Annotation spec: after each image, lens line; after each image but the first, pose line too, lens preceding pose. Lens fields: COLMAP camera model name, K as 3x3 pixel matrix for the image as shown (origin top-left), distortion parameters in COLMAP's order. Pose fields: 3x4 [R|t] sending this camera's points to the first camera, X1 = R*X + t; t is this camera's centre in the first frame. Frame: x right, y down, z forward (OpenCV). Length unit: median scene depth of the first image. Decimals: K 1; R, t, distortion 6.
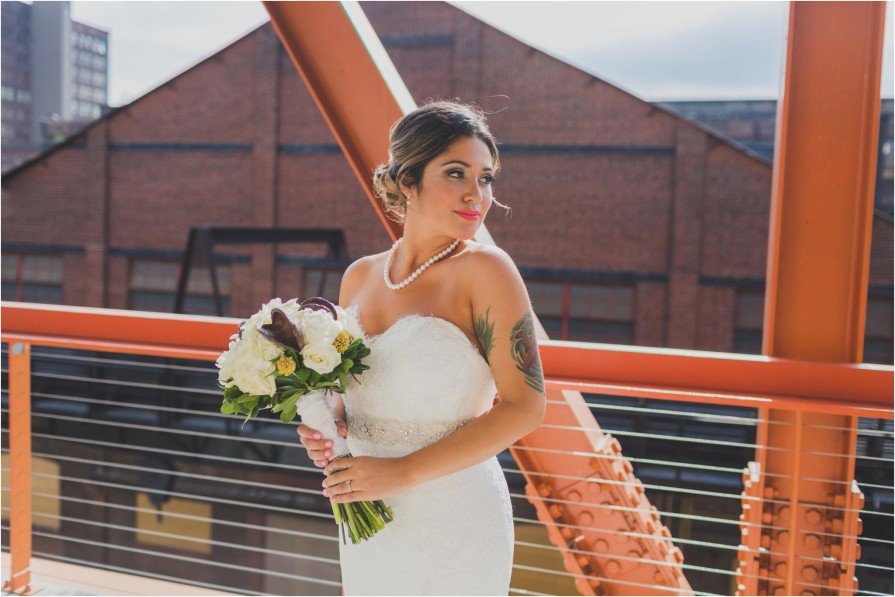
lens RADIAL K [[872.3, 0, 438.4], [0, 872.3, 295.3], [0, 0, 1]] dist [0.007696, 0.006828]
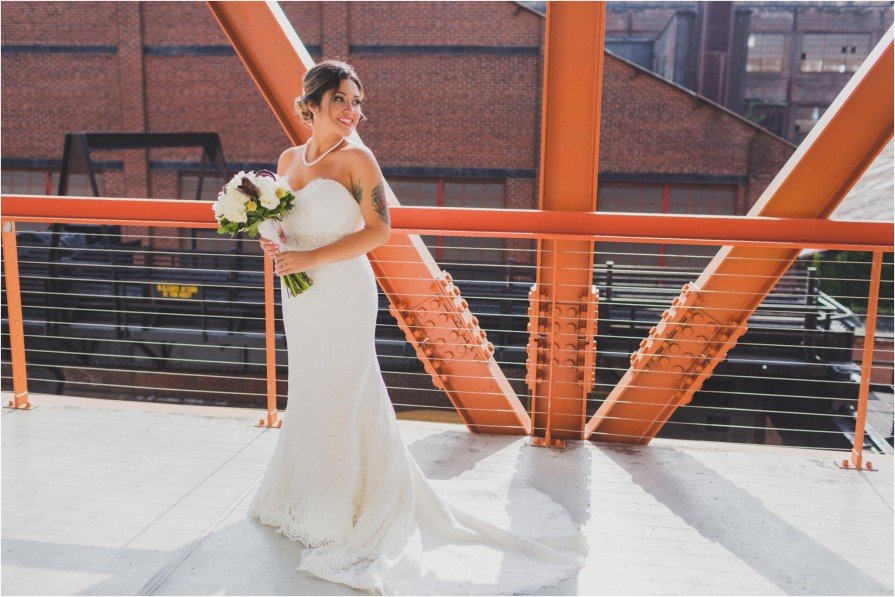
lens RADIAL K [[955.7, 0, 391.2], [0, 955.7, 298.0], [0, 0, 1]] dist [0.016432, 0.011012]
pose [[0.996215, -0.033686, 0.080134, -0.030282], [0.025676, 0.994760, 0.098957, 0.052261], [-0.083048, -0.096525, 0.991860, -0.702234]]
